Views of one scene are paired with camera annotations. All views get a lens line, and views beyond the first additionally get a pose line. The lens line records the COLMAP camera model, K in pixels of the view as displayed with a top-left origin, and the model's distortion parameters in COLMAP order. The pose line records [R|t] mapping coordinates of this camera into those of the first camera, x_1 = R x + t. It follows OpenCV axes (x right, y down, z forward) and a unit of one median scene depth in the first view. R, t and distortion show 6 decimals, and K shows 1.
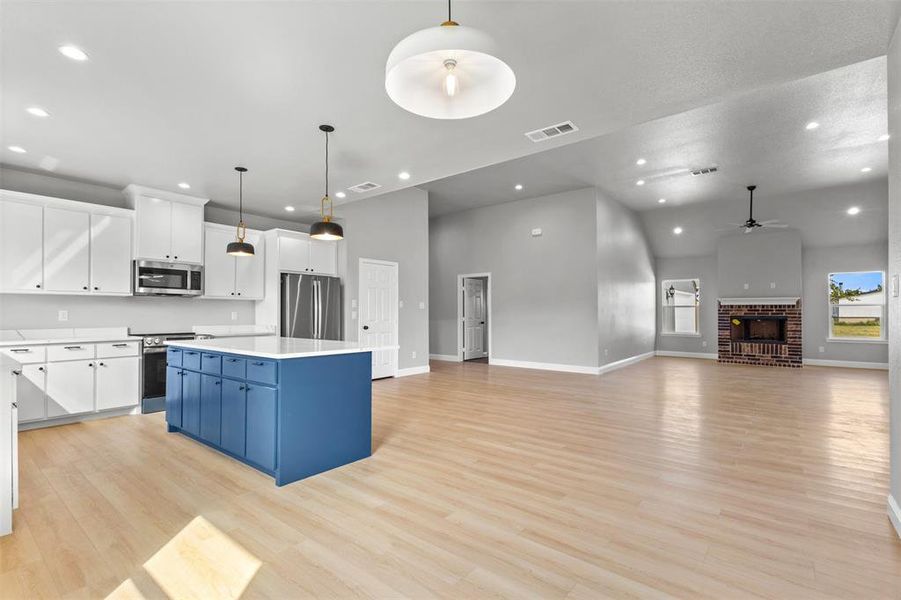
lens RADIAL K [[411.5, 0, 446.0], [0, 411.5, 307.8], [0, 0, 1]] dist [0.001297, 0.000443]
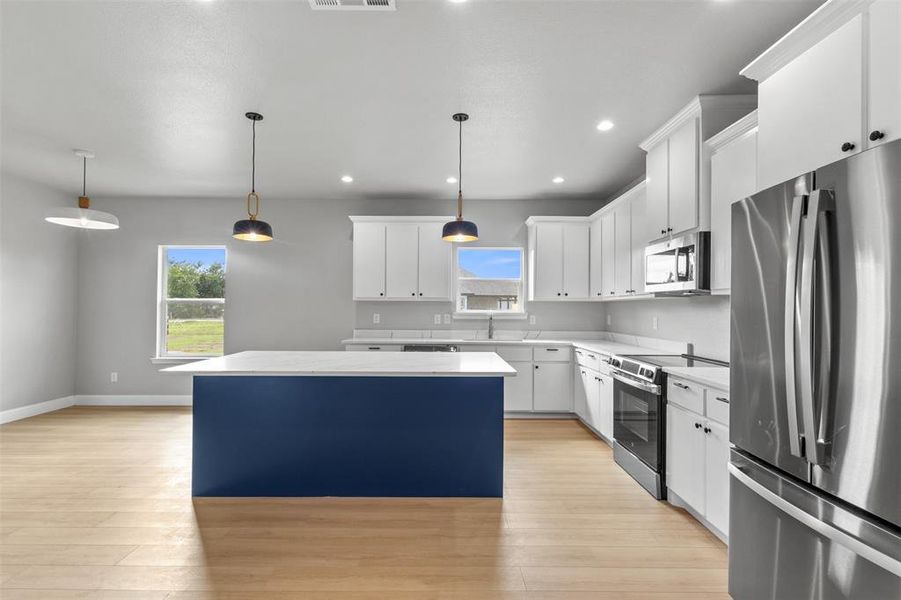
lens RADIAL K [[419.5, 0, 451.4], [0, 419.5, 305.1], [0, 0, 1]] dist [0.010792, 0.000153]
pose [[-0.773612, -0.010271, -0.633577, -0.027938], [0.001566, 0.999835, -0.018121, -0.003010], [0.633658, -0.015010, -0.773468, 1.096500]]
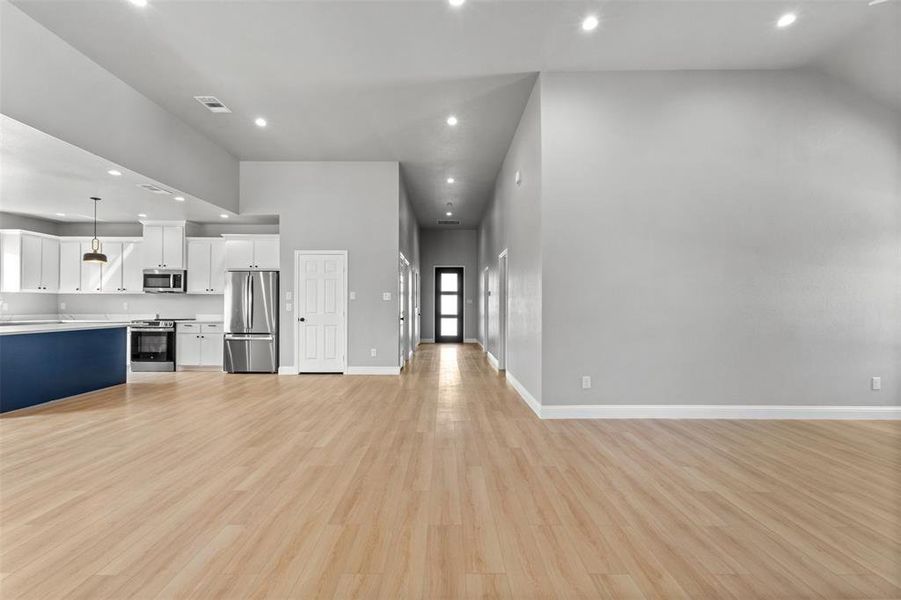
lens RADIAL K [[411.5, 0, 446.0], [0, 411.5, 307.8], [0, 0, 1]] dist [0.001297, 0.000443]
pose [[0.631350, 0.007621, -0.775461, 0.916992], [0.007522, 0.999844, 0.015951, 0.006791], [0.775462, -0.015903, 0.631194, 0.739787]]
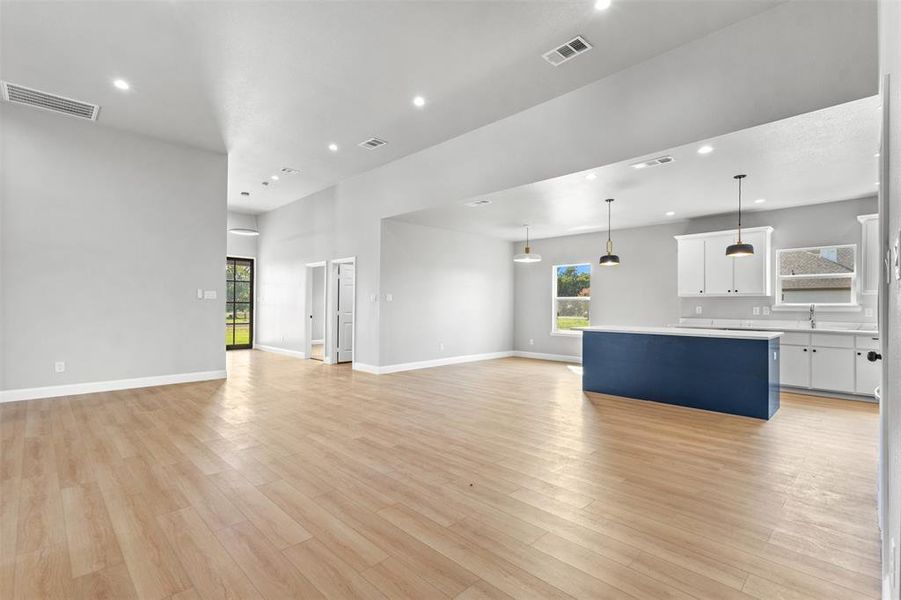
lens RADIAL K [[418.1, 0, 440.2], [0, 418.1, 301.2], [0, 0, 1]] dist [0.001420, 0.000154]
pose [[-0.992214, -0.006804, 0.124356, 0.103057], [-0.009689, 0.999697, -0.022613, 0.018084], [-0.124164, -0.023642, -0.991980, 1.557679]]
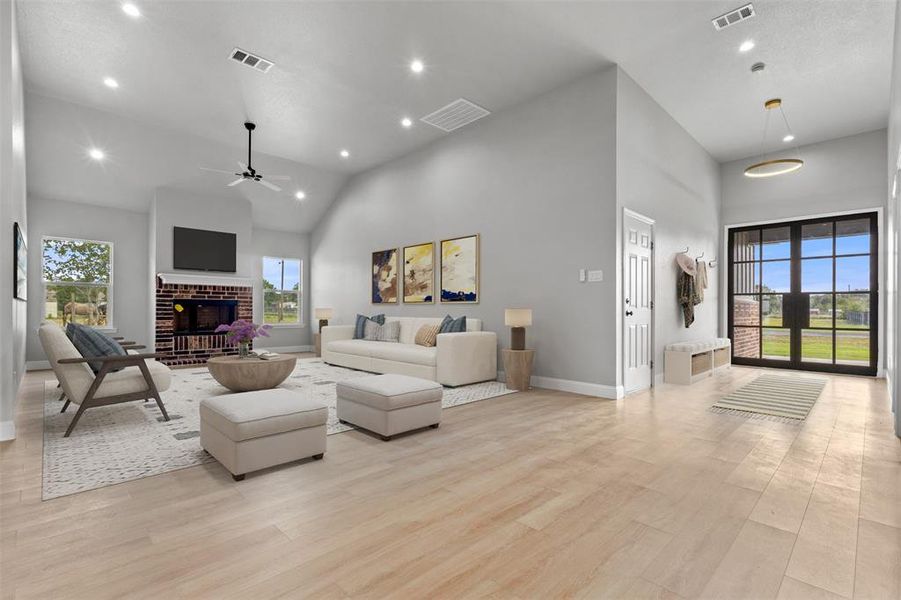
lens RADIAL K [[411.5, 0, 446.0], [0, 411.5, 307.8], [0, 0, 1]] dist [0.001297, 0.000443]
pose [[0.111264, 0.006833, 0.993767, 0.056177], [-0.016378, 0.999853, -0.005041, 0.049616], [-0.993656, -0.015715, 0.111359, 0.739771]]
